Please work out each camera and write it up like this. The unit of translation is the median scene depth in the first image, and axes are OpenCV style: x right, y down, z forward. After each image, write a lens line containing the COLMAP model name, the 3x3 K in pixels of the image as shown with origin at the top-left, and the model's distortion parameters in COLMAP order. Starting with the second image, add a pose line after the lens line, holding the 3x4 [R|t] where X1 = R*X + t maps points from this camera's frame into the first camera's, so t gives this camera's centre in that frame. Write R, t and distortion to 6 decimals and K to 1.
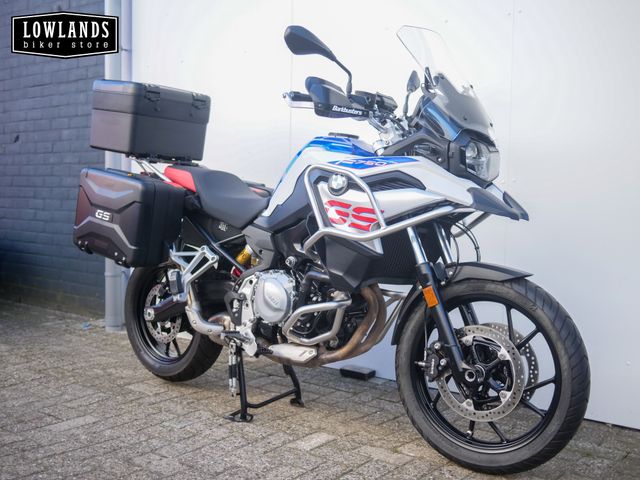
lens RADIAL K [[734.8, 0, 320.0], [0, 734.8, 240.0], [0, 0, 1]] dist [-0.009783, 0.019306]
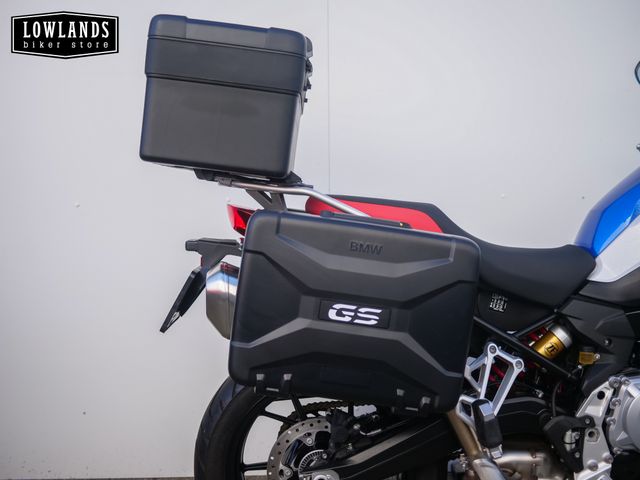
lens RADIAL K [[734.8, 0, 320.0], [0, 734.8, 240.0], [0, 0, 1]] dist [-0.009783, 0.019306]
pose [[0.763643, -0.075909, 0.641161, -0.738738], [0.061185, 0.997104, 0.045176, -0.125699], [-0.642733, 0.004731, 0.766076, 0.797241]]
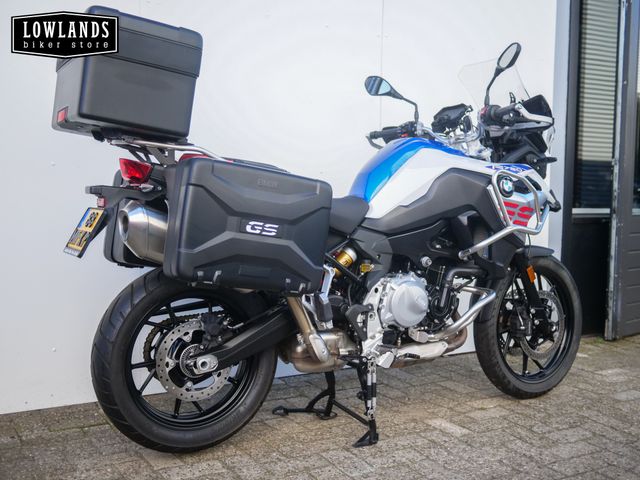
lens RADIAL K [[734.8, 0, 320.0], [0, 734.8, 240.0], [0, 0, 1]] dist [-0.009783, 0.019306]
pose [[0.350564, -0.078748, 0.933222, -1.126763], [0.043984, 0.996744, 0.067585, -0.082367], [-0.935506, 0.017353, 0.352886, 0.853949]]
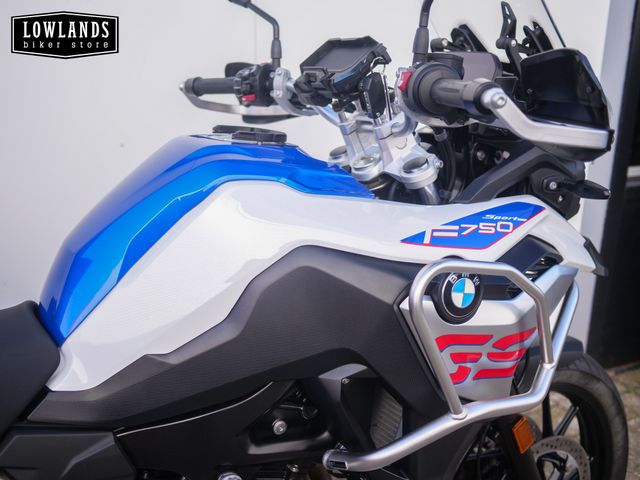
lens RADIAL K [[747.6, 0, 321.2], [0, 747.6, 233.6], [0, 0, 1]] dist [-0.014408, -0.021819]
pose [[0.393465, -0.254891, 0.883298, -0.361142], [0.023688, 0.963288, 0.267422, -0.219057], [-0.919034, -0.084298, 0.385058, 0.895785]]
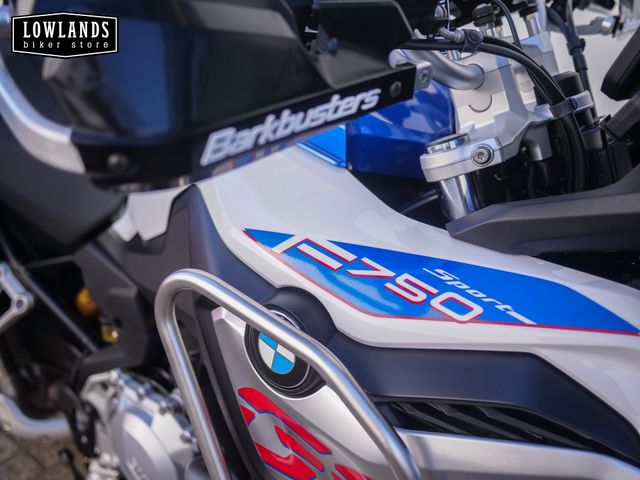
lens RADIAL K [[747.6, 0, 321.2], [0, 747.6, 233.6], [0, 0, 1]] dist [-0.014408, -0.021819]
pose [[0.999231, 0.003809, -0.039022, 0.047491], [0.012331, 0.914228, 0.405012, -0.213278], [0.037218, -0.405182, 0.913478, 0.767081]]
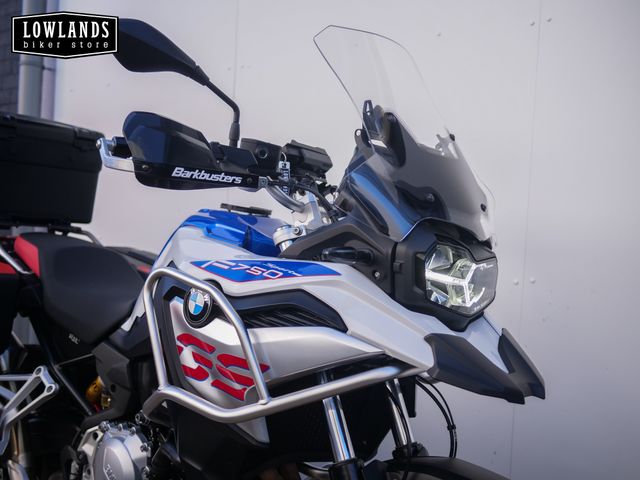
lens RADIAL K [[734.8, 0, 320.0], [0, 734.8, 240.0], [0, 0, 1]] dist [-0.009783, 0.019306]
pose [[0.997939, 0.038778, -0.051131, 0.139471], [-0.040881, 0.998333, -0.040744, -0.104603], [0.049466, 0.042750, 0.997860, 0.442955]]
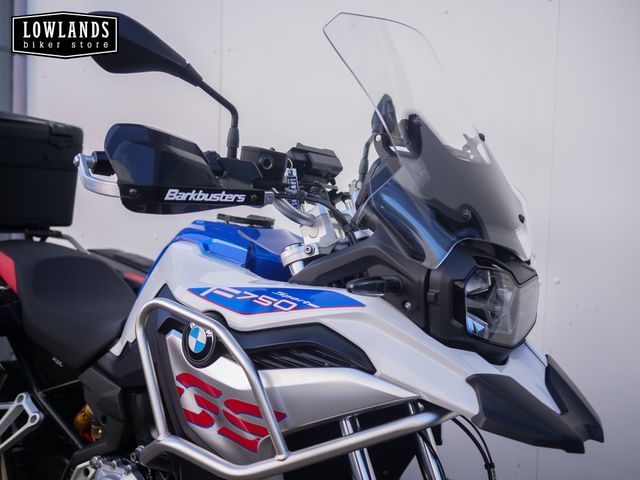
lens RADIAL K [[734.8, 0, 320.0], [0, 734.8, 240.0], [0, 0, 1]] dist [-0.009783, 0.019306]
pose [[0.999556, 0.010204, -0.028002, 0.113905], [-0.010246, 0.999947, -0.001339, -0.140317], [0.027987, 0.001626, 0.999607, 0.511784]]
